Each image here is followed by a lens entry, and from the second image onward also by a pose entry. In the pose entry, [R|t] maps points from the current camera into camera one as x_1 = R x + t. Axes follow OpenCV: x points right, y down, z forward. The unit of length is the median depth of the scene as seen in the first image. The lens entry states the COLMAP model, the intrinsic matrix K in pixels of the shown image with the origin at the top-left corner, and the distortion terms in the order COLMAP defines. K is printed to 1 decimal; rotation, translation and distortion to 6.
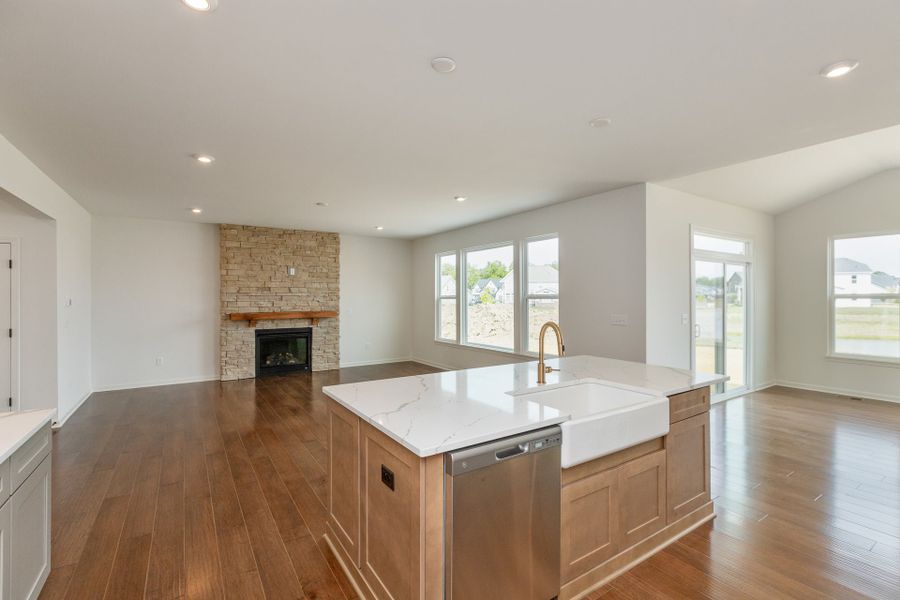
lens RADIAL K [[406.2, 0, 457.9], [0, 406.2, 291.9], [0, 0, 1]] dist [0.007921, 0.000024]
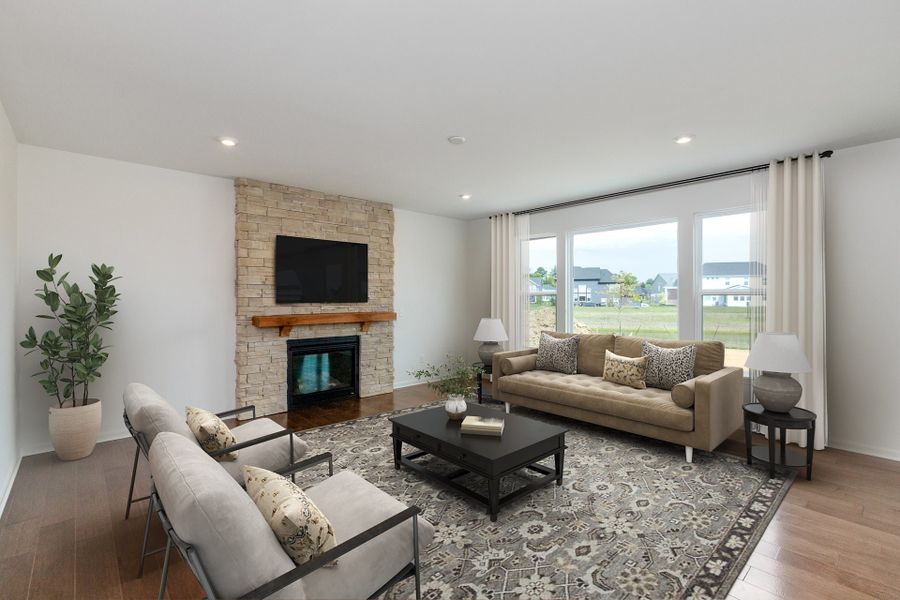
lens RADIAL K [[406.2, 0, 455.1], [0, 406.2, 294.7], [0, 0, 1]] dist [0.007921, 0.000024]
pose [[0.990184, 0.006584, 0.139617, -0.306005], [-0.007864, 0.999932, 0.008613, 0.009666], [-0.139551, -0.009626, 0.990168, 0.287586]]
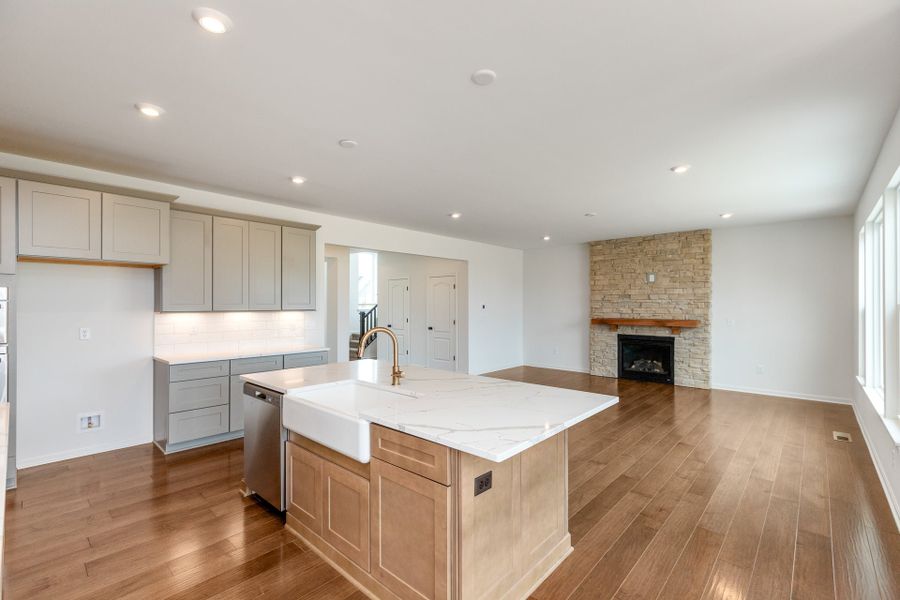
lens RADIAL K [[406.2, 0, 454.4], [0, 406.2, 301.4], [0, 0, 1]] dist [0.007921, 0.000024]
pose [[0.239165, -0.004195, -0.970970, 0.434387], [0.009013, 0.999957, -0.002100, 0.003887], [0.970937, -0.008249, 0.239193, 0.307108]]
